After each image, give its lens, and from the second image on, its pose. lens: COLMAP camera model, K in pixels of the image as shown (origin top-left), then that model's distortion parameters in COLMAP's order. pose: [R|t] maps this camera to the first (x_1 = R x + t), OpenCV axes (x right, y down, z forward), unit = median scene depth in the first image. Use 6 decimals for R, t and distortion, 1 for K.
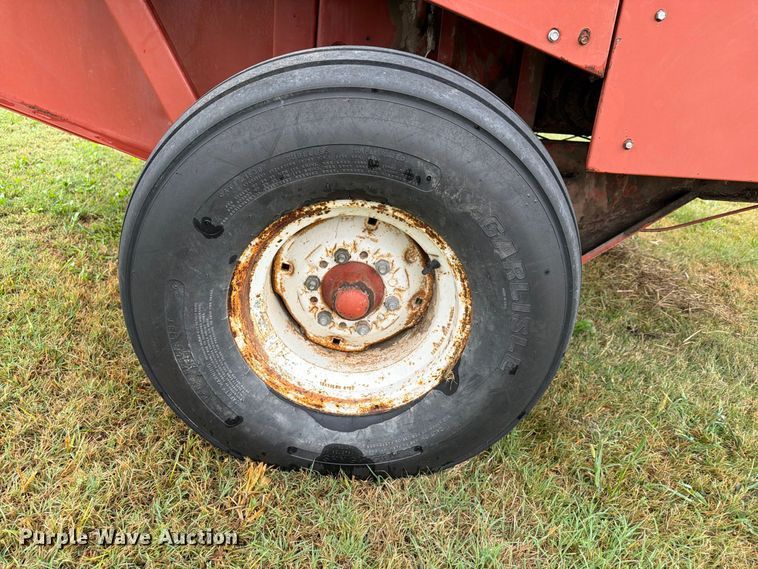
lens RADIAL K [[528.3, 0, 377.4], [0, 528.3, 289.9], [0, 0, 1]] dist [0.038979, -0.047418]
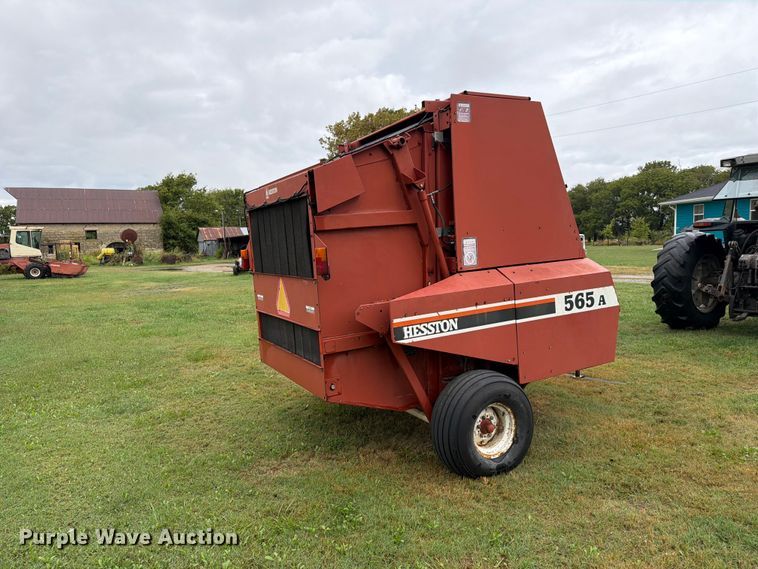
lens RADIAL K [[528.3, 0, 378.3], [0, 528.3, 286.2], [0, 0, 1]] dist [0.038979, -0.047418]
pose [[0.872528, -0.161381, 0.461141, -2.484001], [0.310458, 0.911945, -0.268275, -0.145492], [-0.377240, 0.377243, 0.845800, -2.541335]]
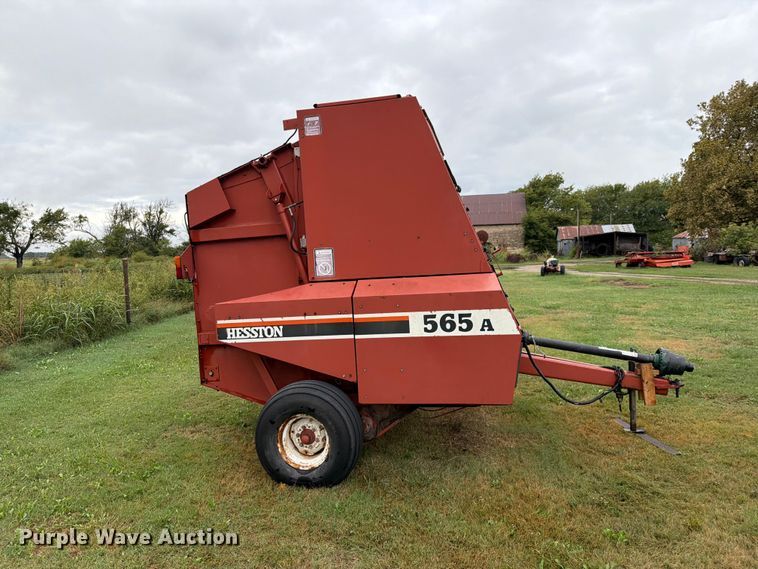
lens RADIAL K [[528.3, 0, 378.5], [0, 528.3, 280.8], [0, 0, 1]] dist [0.038979, -0.047418]
pose [[0.969524, -0.111477, -0.218166, 1.512926], [0.016628, 0.918371, -0.395370, 0.522527], [0.244432, 0.379693, 0.892237, -2.969405]]
